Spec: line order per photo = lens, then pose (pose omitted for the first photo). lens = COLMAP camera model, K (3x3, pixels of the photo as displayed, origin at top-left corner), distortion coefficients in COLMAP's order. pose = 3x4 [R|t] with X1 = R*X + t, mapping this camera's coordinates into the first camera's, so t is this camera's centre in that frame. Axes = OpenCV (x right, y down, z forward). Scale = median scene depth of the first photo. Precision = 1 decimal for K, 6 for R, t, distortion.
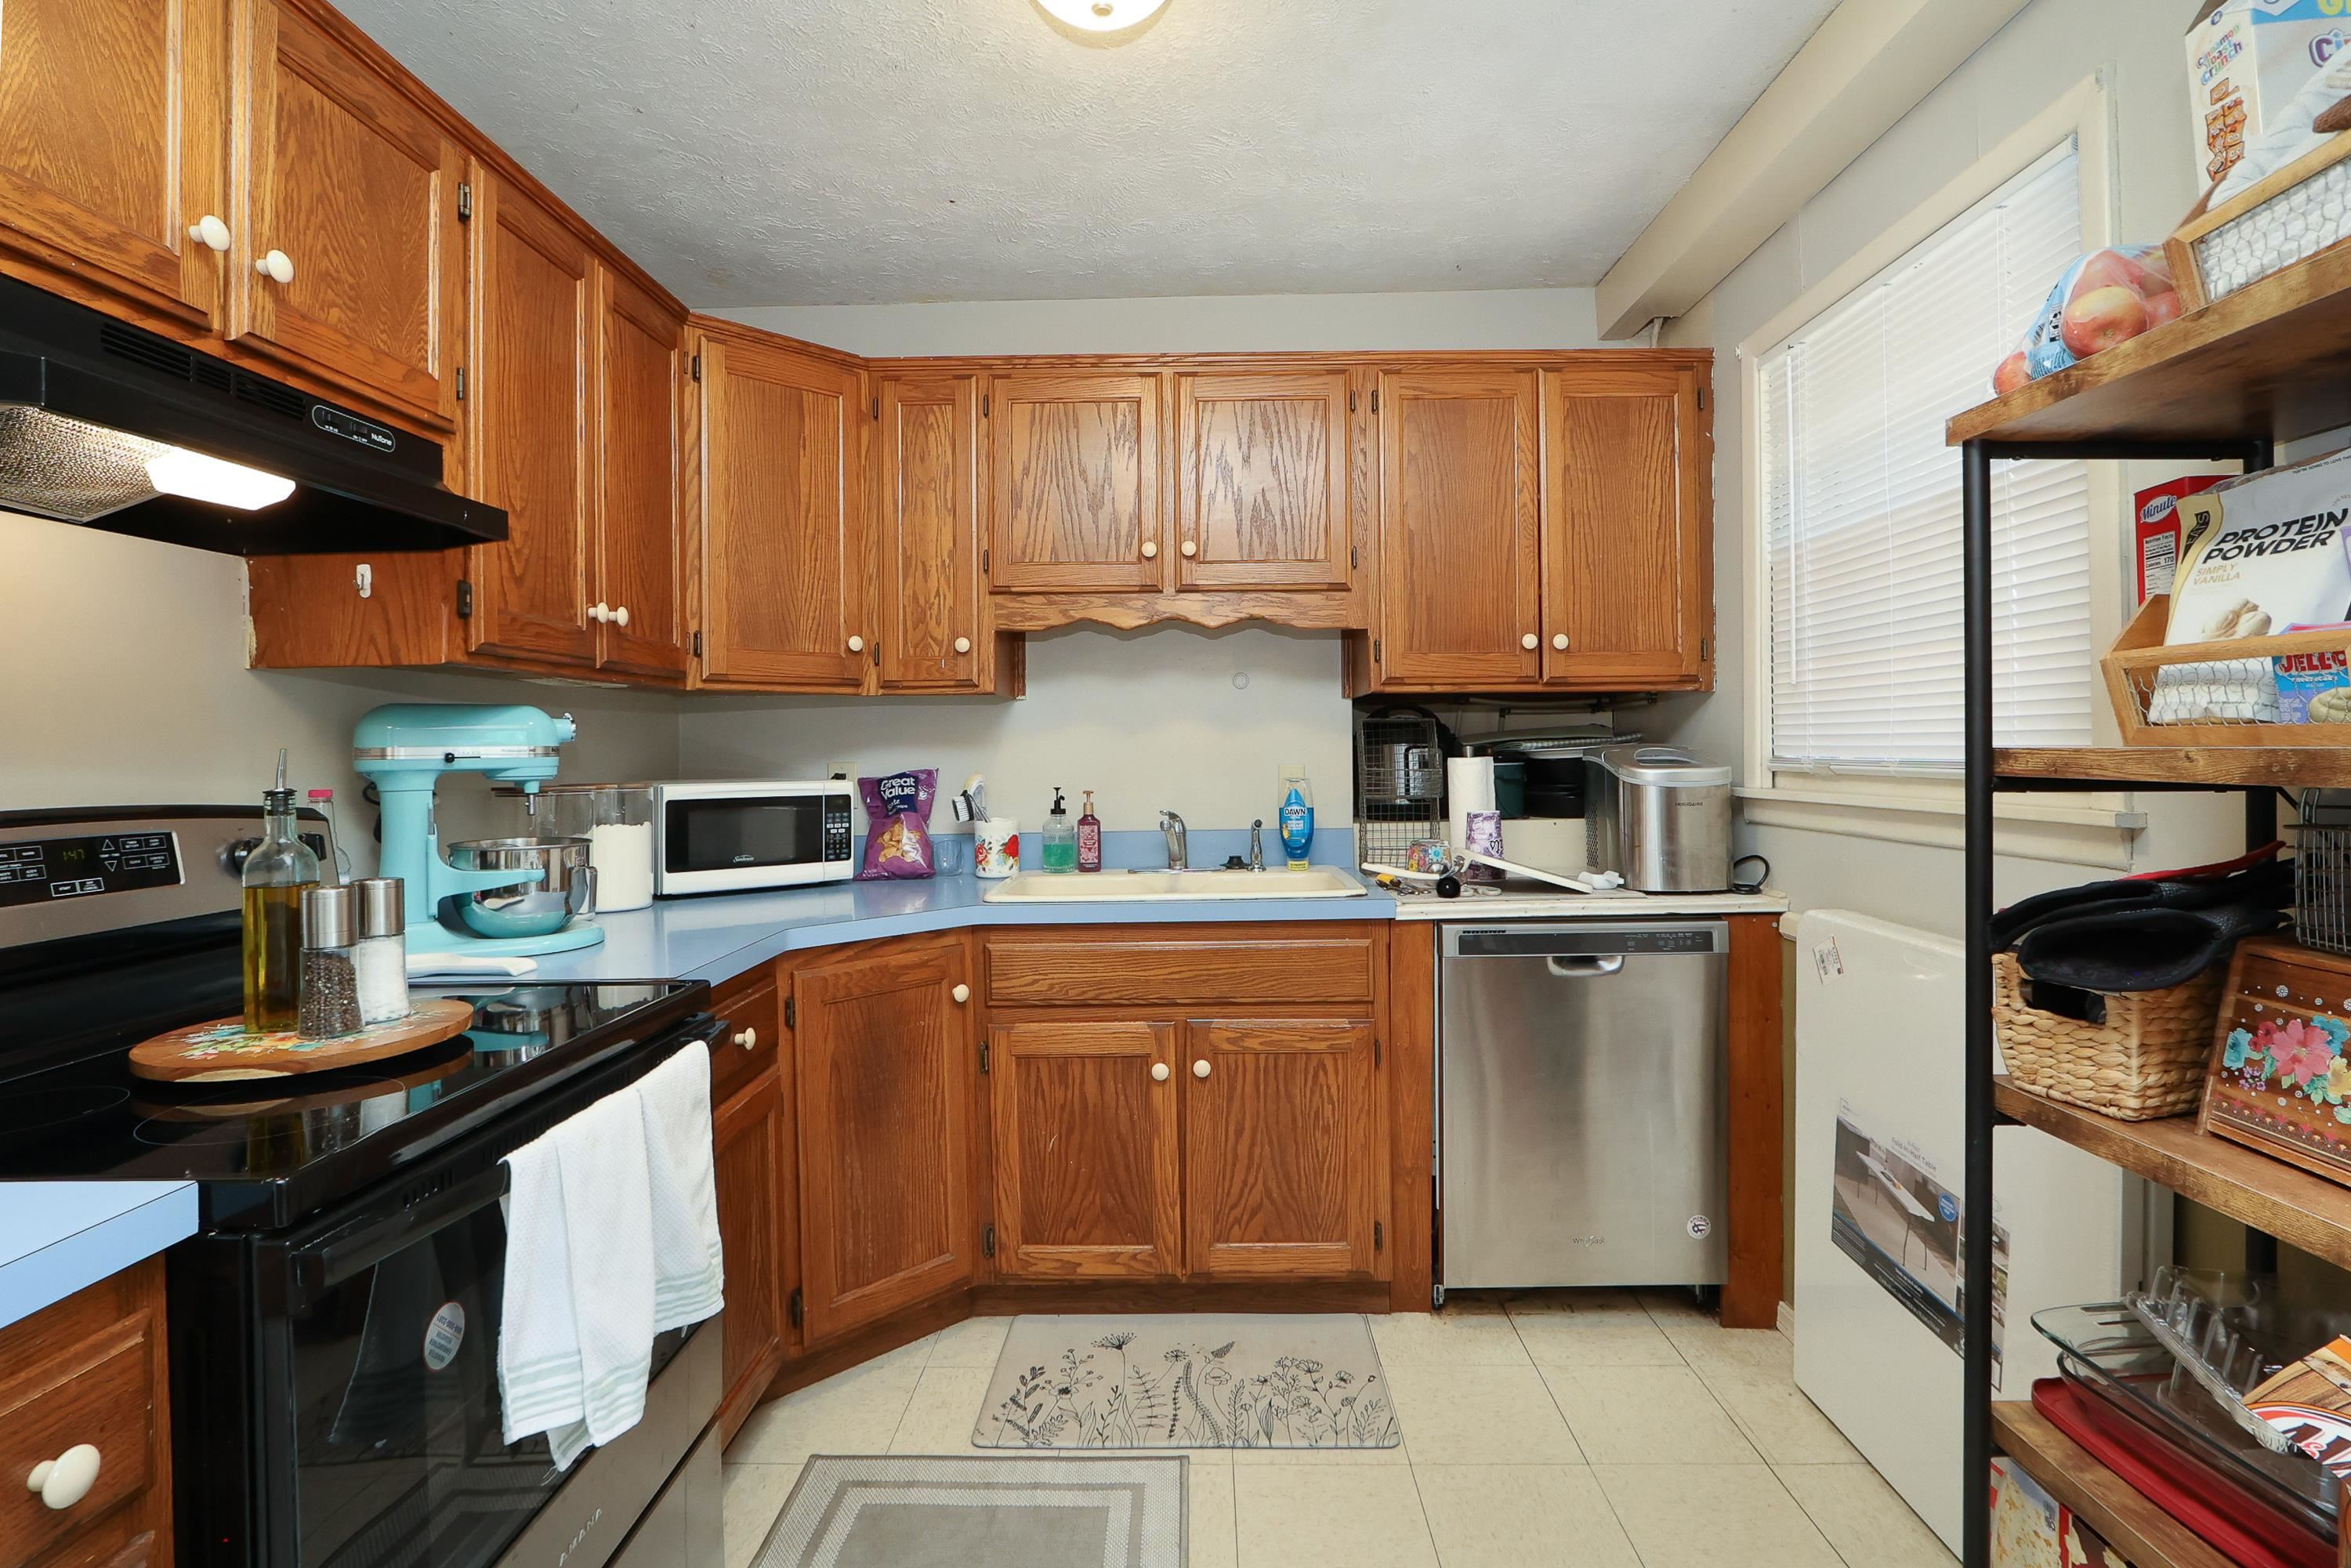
lens RADIAL K [[1099.3, 0, 1190.2], [0, 1099.3, 742.5], [0, 0, 1]] dist [-0.017063, -0.000063]
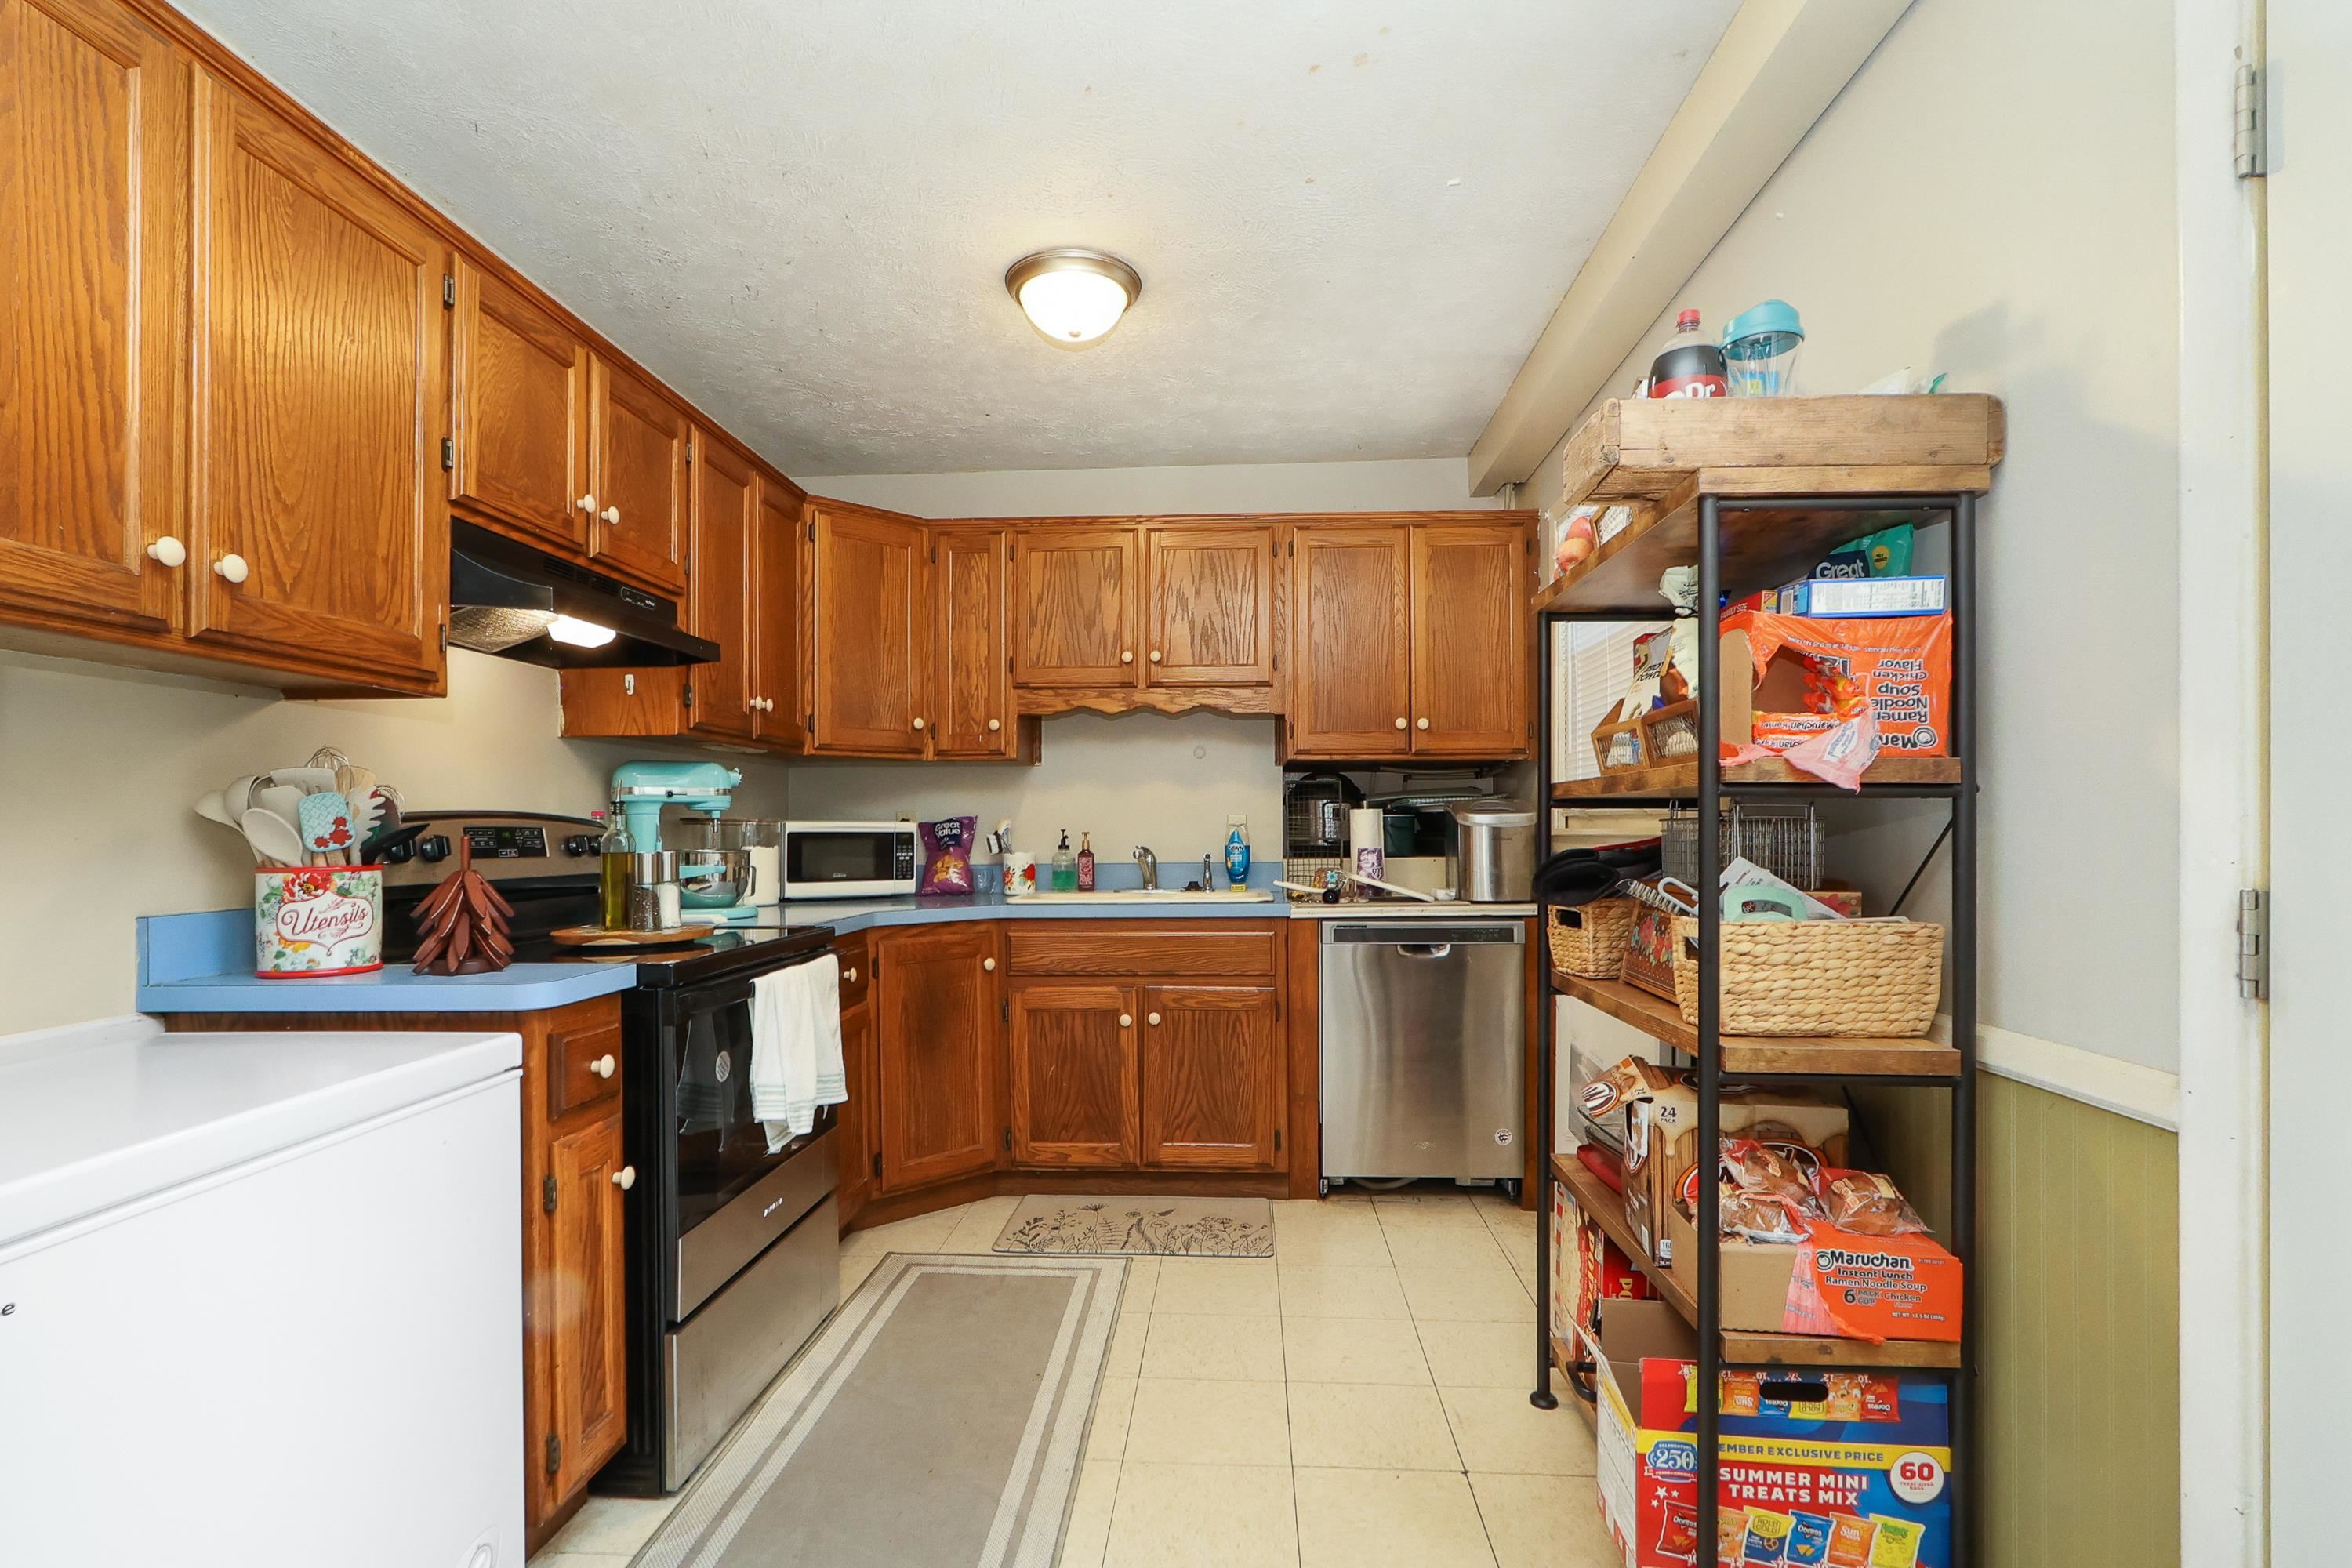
lens RADIAL K [[1095.2, 0, 1181.1], [0, 1095.2, 823.2], [0, 0, 1]] dist [-0.005151, -0.000162]
pose [[0.998788, 0.007732, -0.048601, 0.111752], [-0.007708, 0.999970, 0.000693, 0.038075], [0.048605, -0.000318, 0.998818, -0.429299]]
